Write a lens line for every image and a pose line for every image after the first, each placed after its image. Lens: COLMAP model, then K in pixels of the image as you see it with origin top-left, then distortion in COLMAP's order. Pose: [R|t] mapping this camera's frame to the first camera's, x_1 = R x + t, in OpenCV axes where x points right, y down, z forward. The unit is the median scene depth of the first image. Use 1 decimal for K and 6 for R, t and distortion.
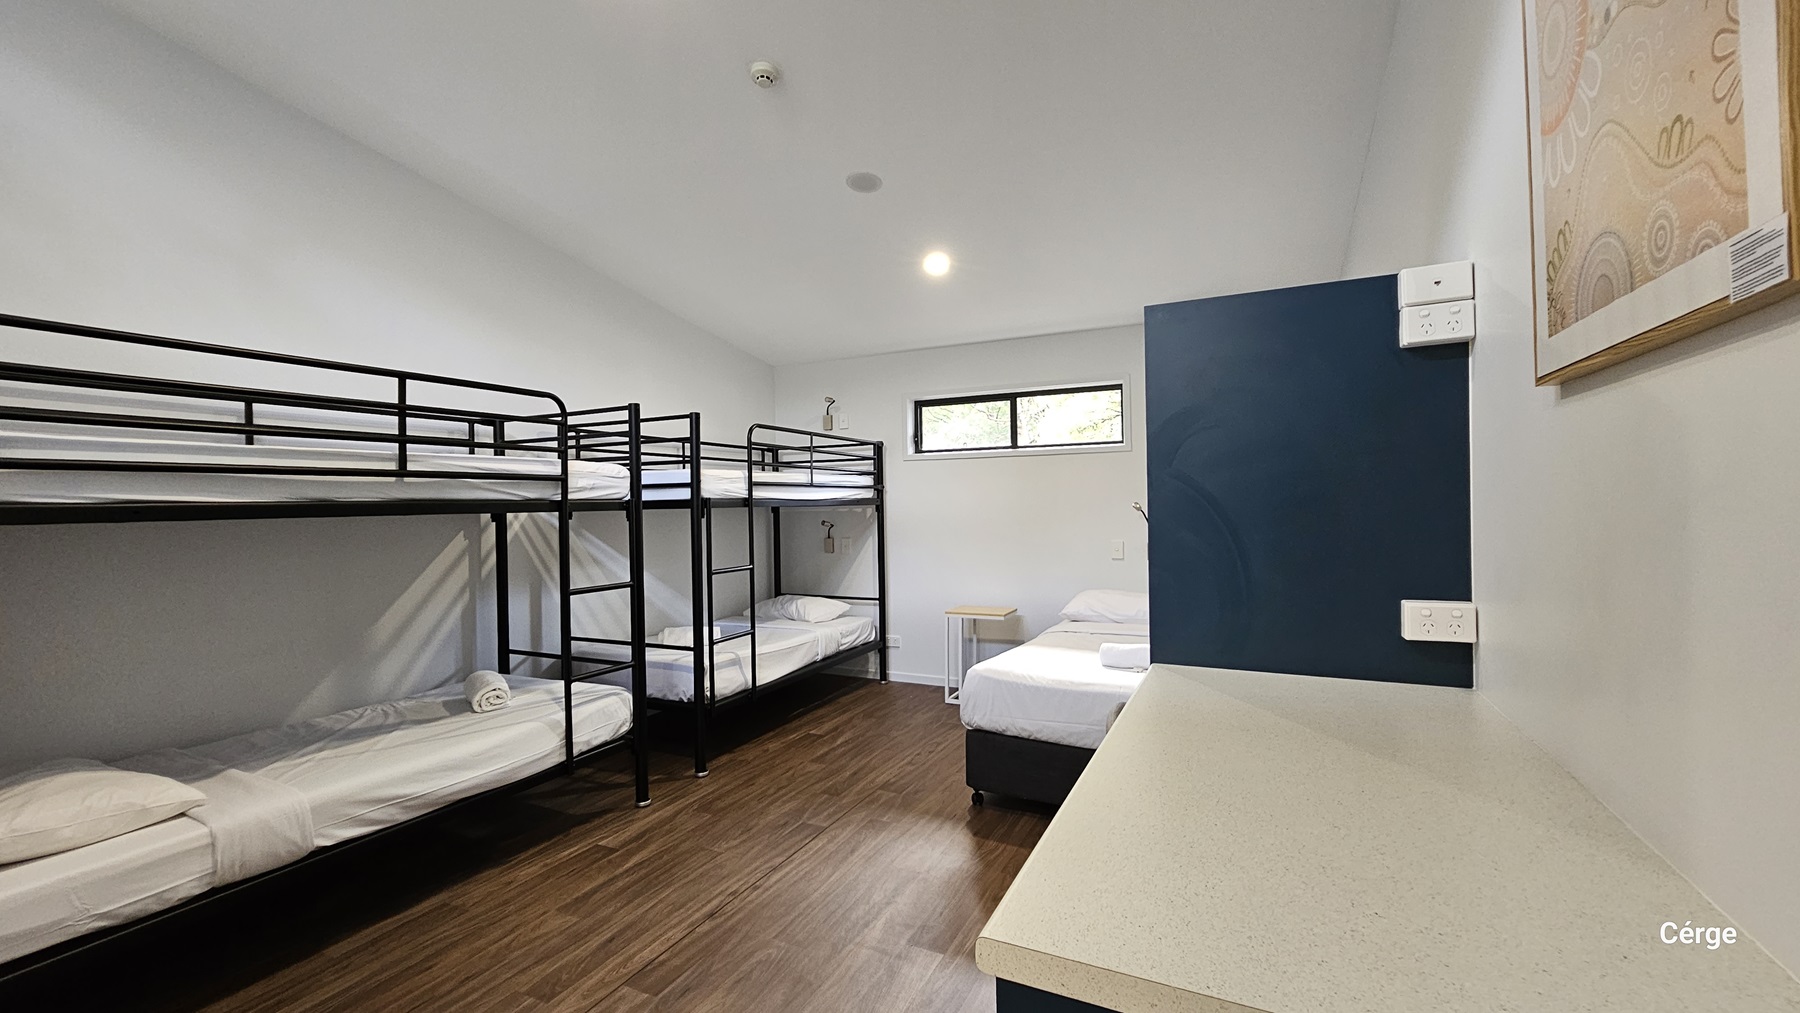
lens RADIAL K [[734.4, 0, 893.0], [0, 734.4, 502.5], [0, 0, 1]] dist [-0.002060, 0.000166]
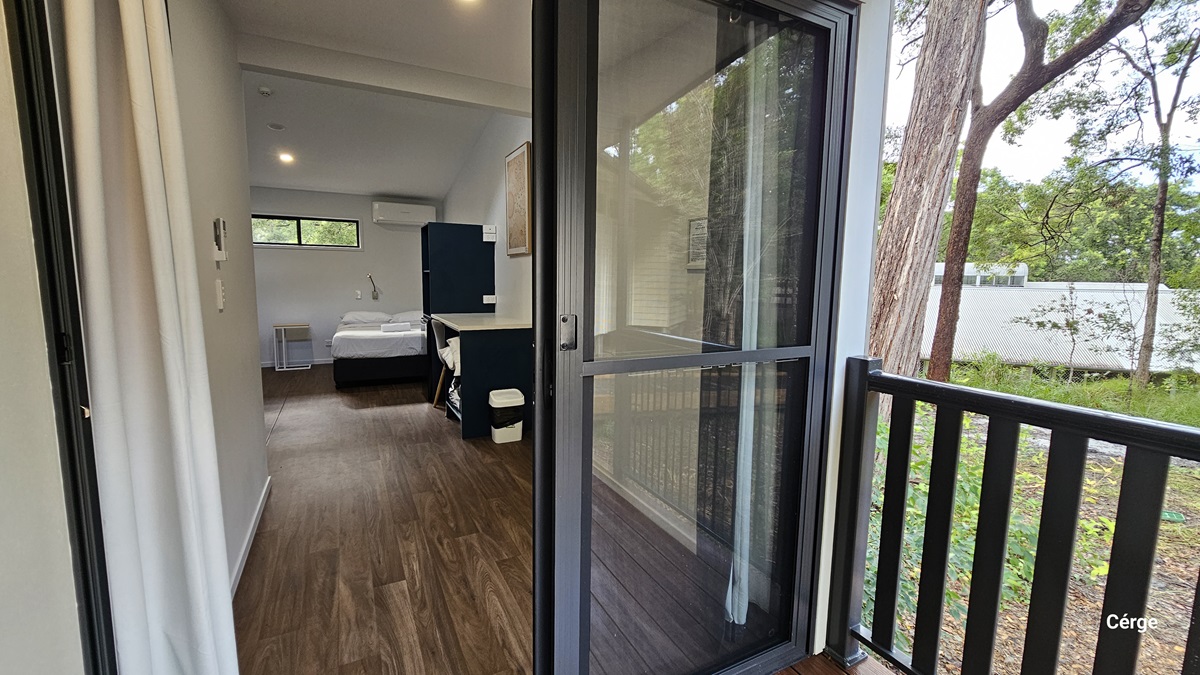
lens RADIAL K [[489.6, 0, 595.4], [0, 489.6, 334.8], [0, 0, 1]] dist [-0.002060, 0.000166]
pose [[0.592548, -0.068176, 0.802645, -1.429548], [-0.023669, 0.994508, 0.101947, 0.047242], [-0.805187, -0.079407, 0.587680, -1.457533]]
